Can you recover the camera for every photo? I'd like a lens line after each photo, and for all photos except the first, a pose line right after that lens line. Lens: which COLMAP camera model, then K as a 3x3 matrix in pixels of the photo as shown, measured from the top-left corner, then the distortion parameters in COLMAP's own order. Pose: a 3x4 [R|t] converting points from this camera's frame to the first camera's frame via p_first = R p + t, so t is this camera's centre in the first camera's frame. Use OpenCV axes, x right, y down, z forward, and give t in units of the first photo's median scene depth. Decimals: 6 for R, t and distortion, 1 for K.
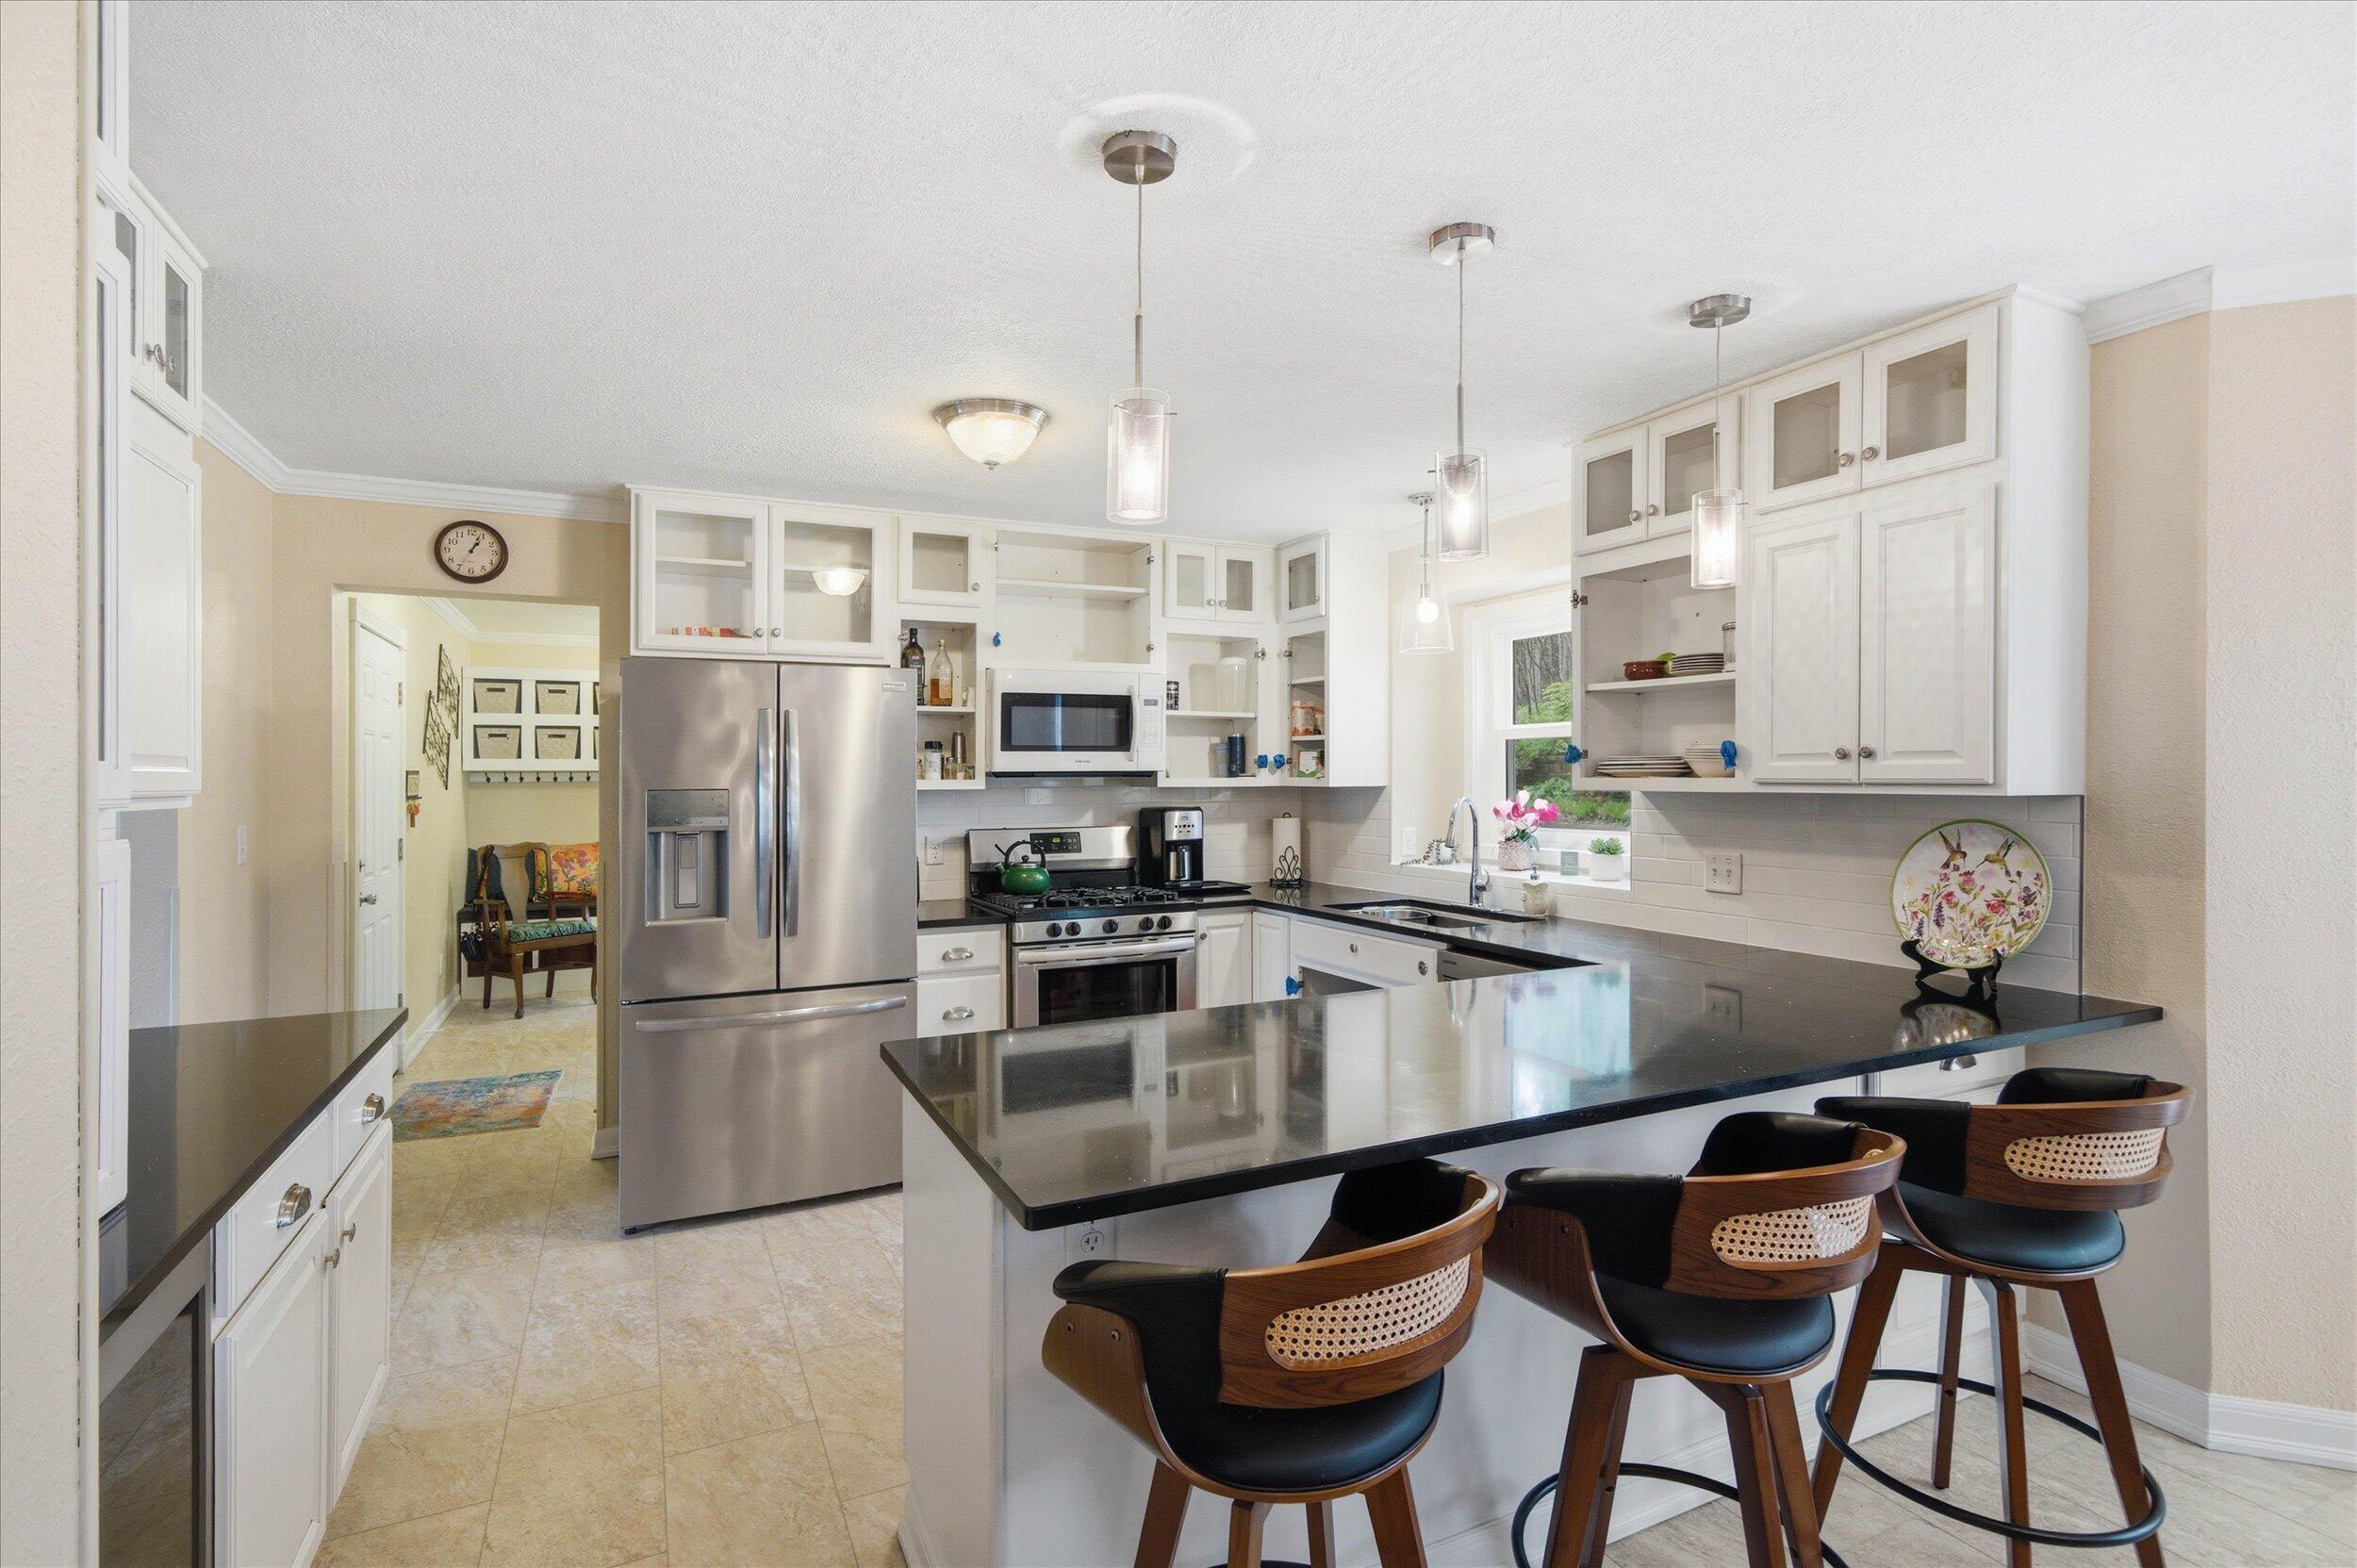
lens RADIAL K [[1160.0, 0, 1179.0], [0, 1160.0, 779.3], [0, 0, 1]] dist [-0.019751, 0.001869]
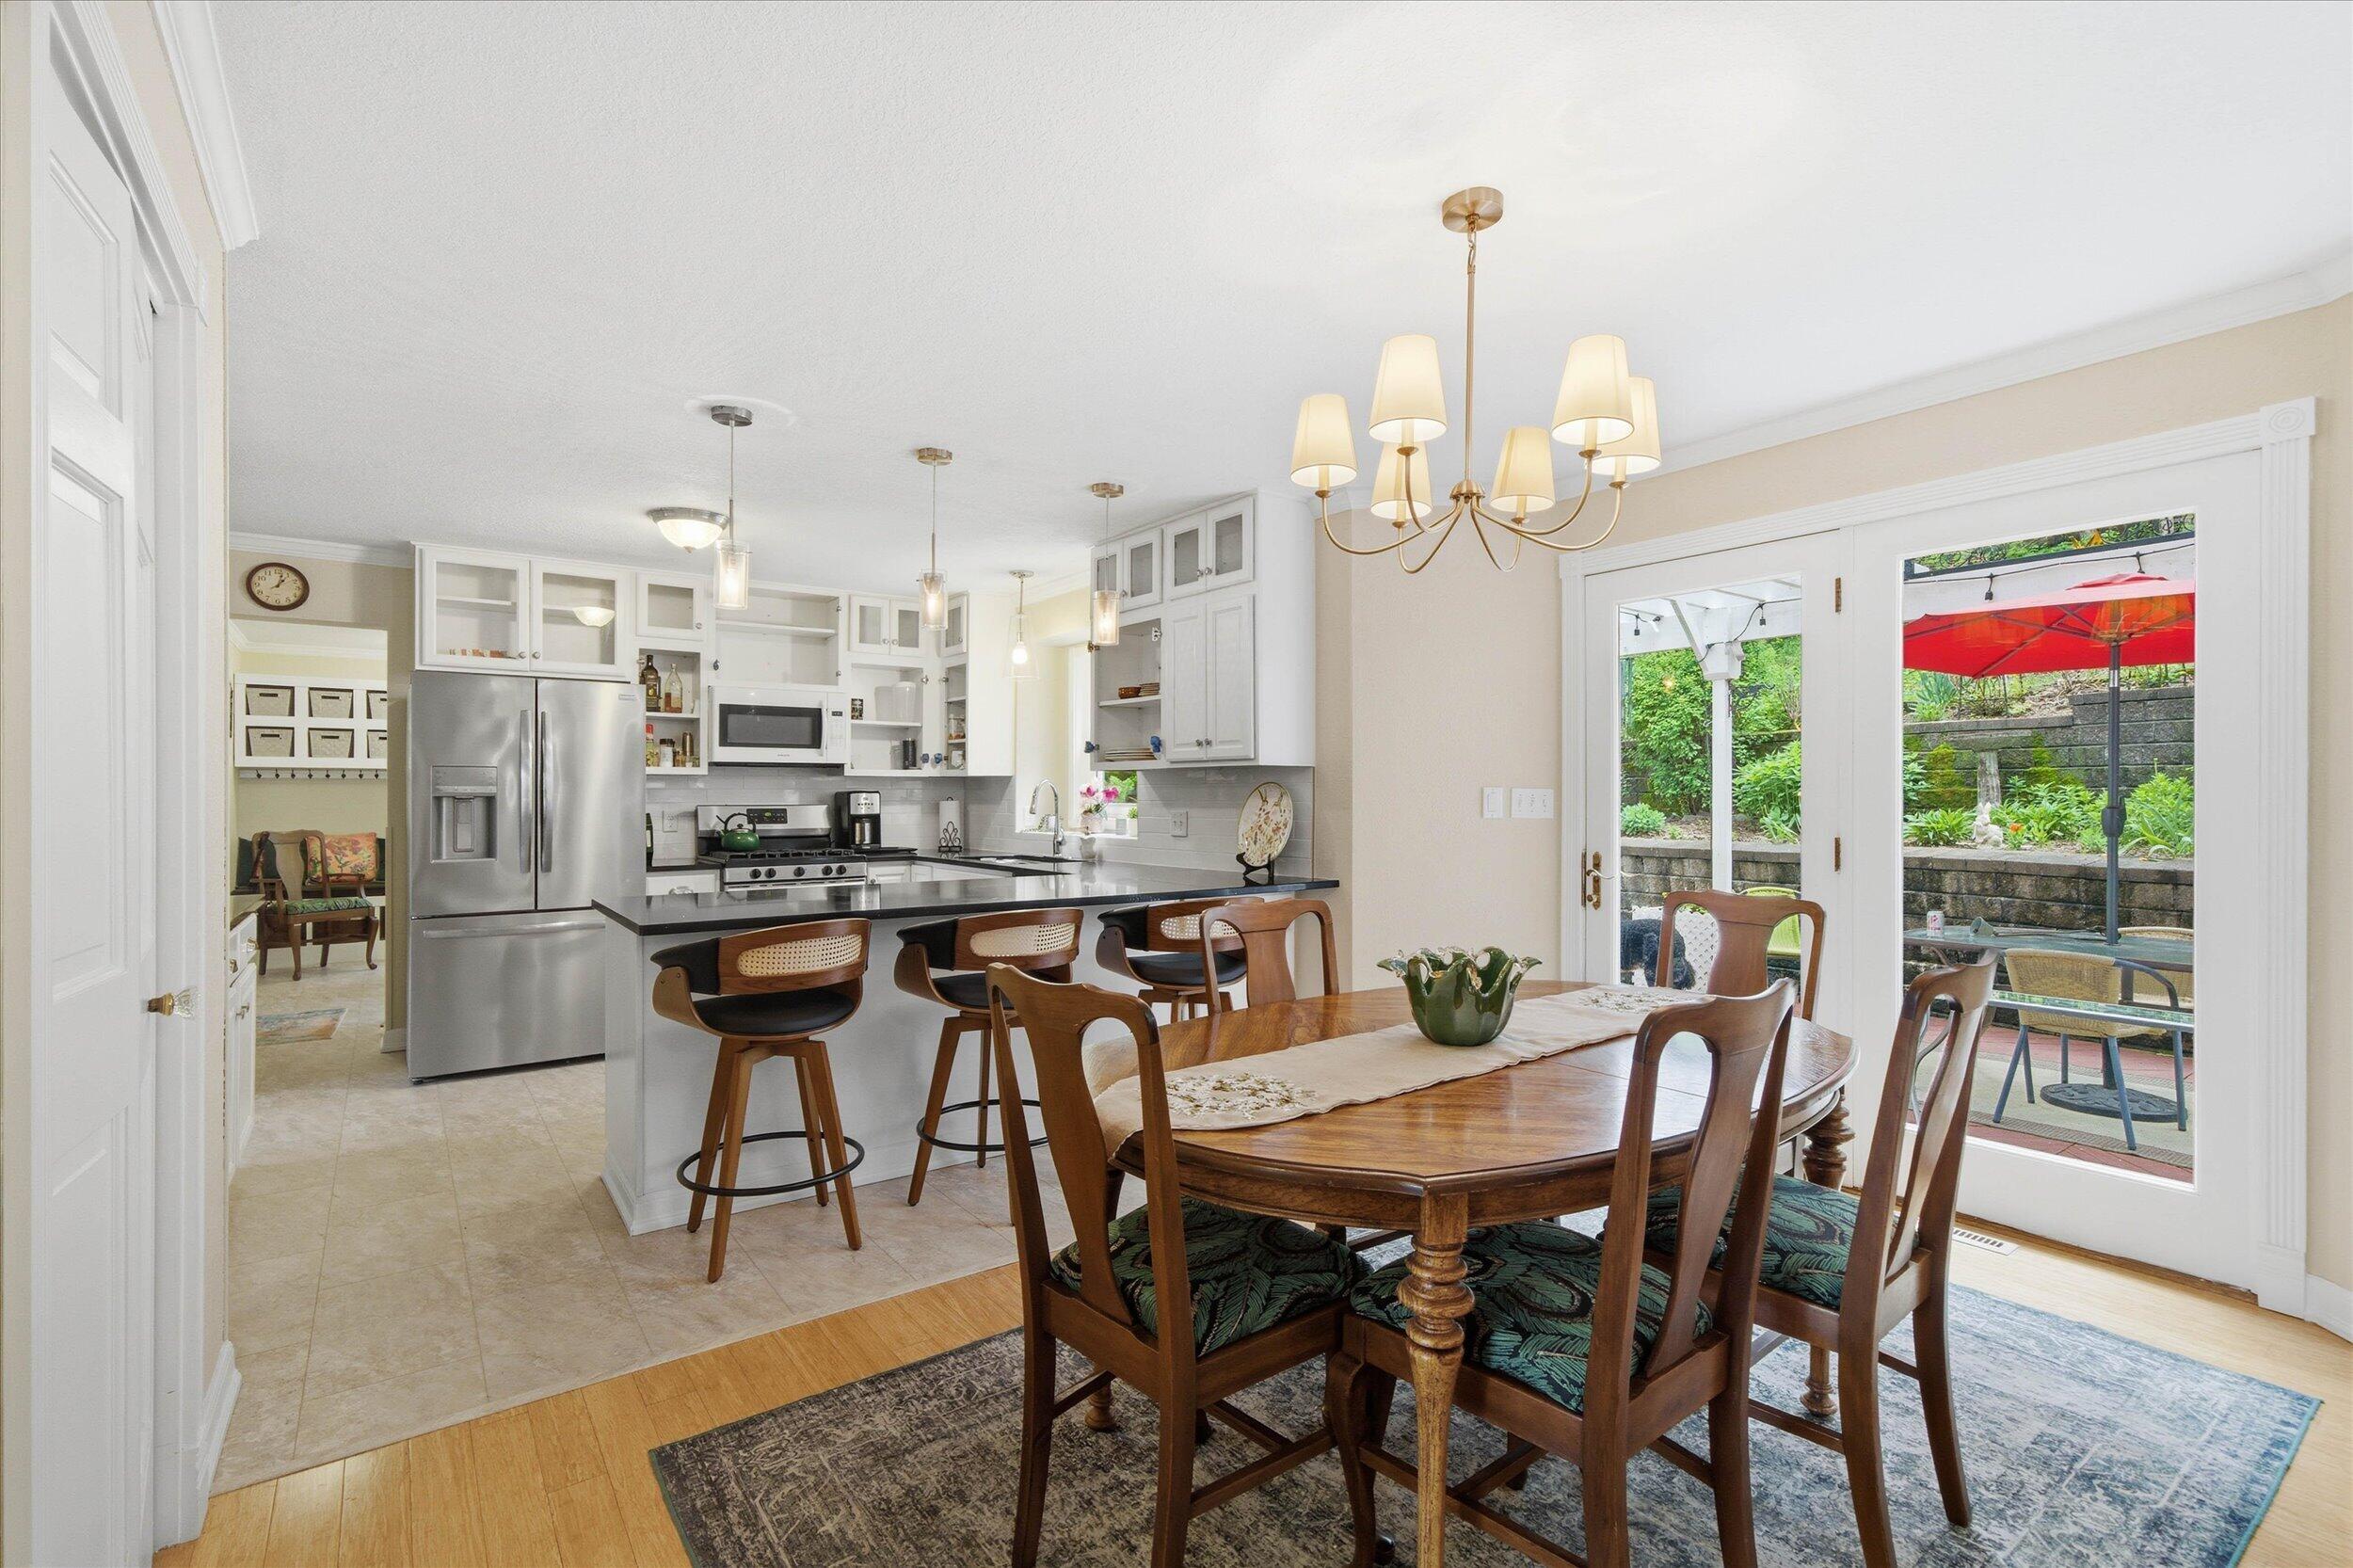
lens RADIAL K [[1082.1, 0, 1160.3], [0, 1082.1, 803.7], [0, 0, 1]] dist [0.014305, 0.000439]
pose [[0.985070, 0.001535, 0.172150, 0.142346], [-0.002717, 0.999974, 0.006626, 0.033824], [-0.172135, -0.006995, 0.985049, -0.356674]]
